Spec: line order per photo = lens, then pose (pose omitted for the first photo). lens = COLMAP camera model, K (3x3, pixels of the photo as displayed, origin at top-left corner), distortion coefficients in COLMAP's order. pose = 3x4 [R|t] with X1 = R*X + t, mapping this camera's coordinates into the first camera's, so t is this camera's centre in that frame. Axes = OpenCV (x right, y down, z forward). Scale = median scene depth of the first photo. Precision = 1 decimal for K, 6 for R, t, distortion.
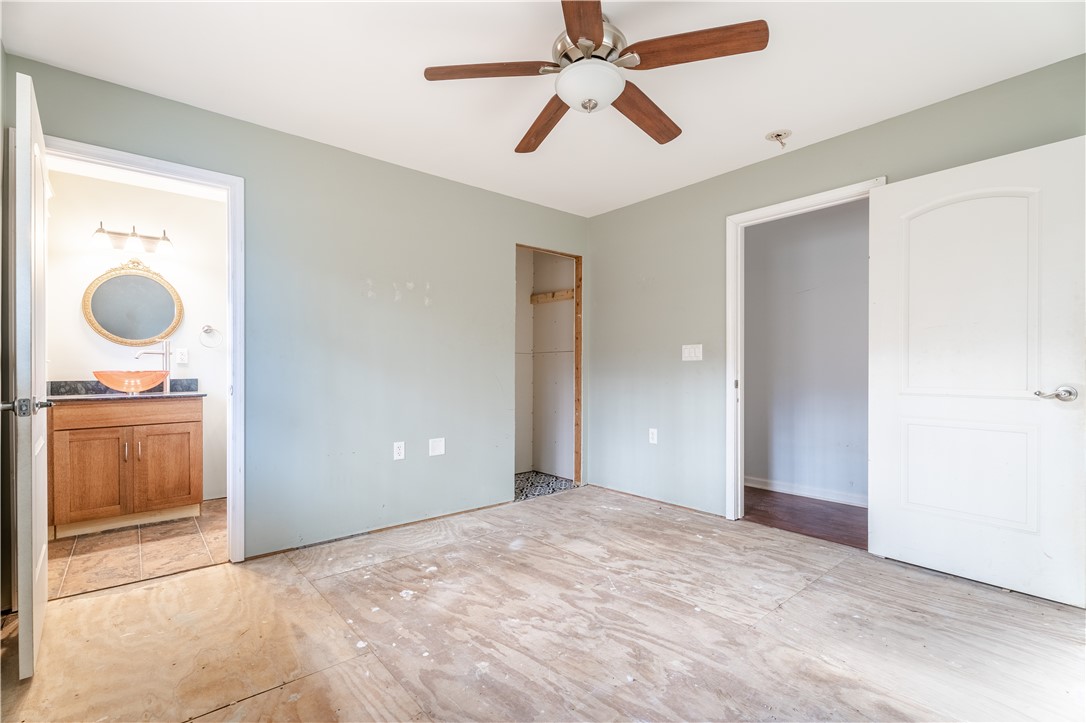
lens RADIAL K [[488.2, 0, 541.2], [0, 488.2, 366.3], [0, 0, 1]] dist [0.004119, 0.000612]
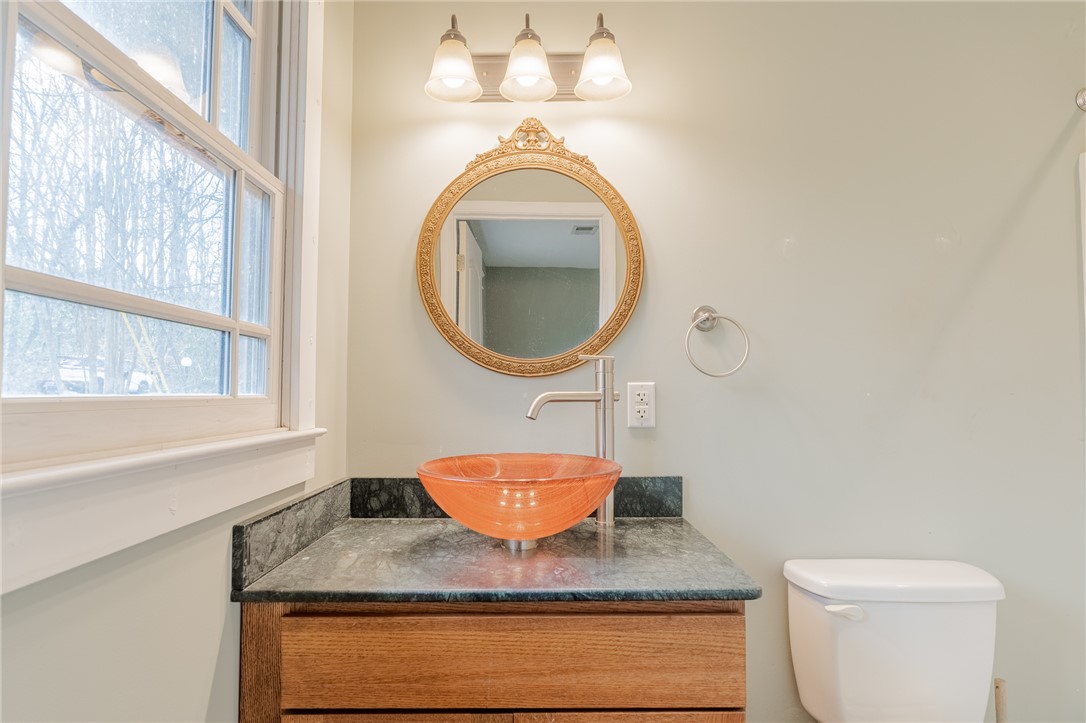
lens RADIAL K [[647.9, 0, 543.1], [0, 647.9, 361.4], [0, 0, 1]] dist [0.002186, 0.000137]
pose [[0.768272, -0.023435, -0.639694, -0.542463], [-0.003392, 0.999167, -0.040678, -0.033927], [0.640114, 0.033422, 0.767552, 0.670525]]
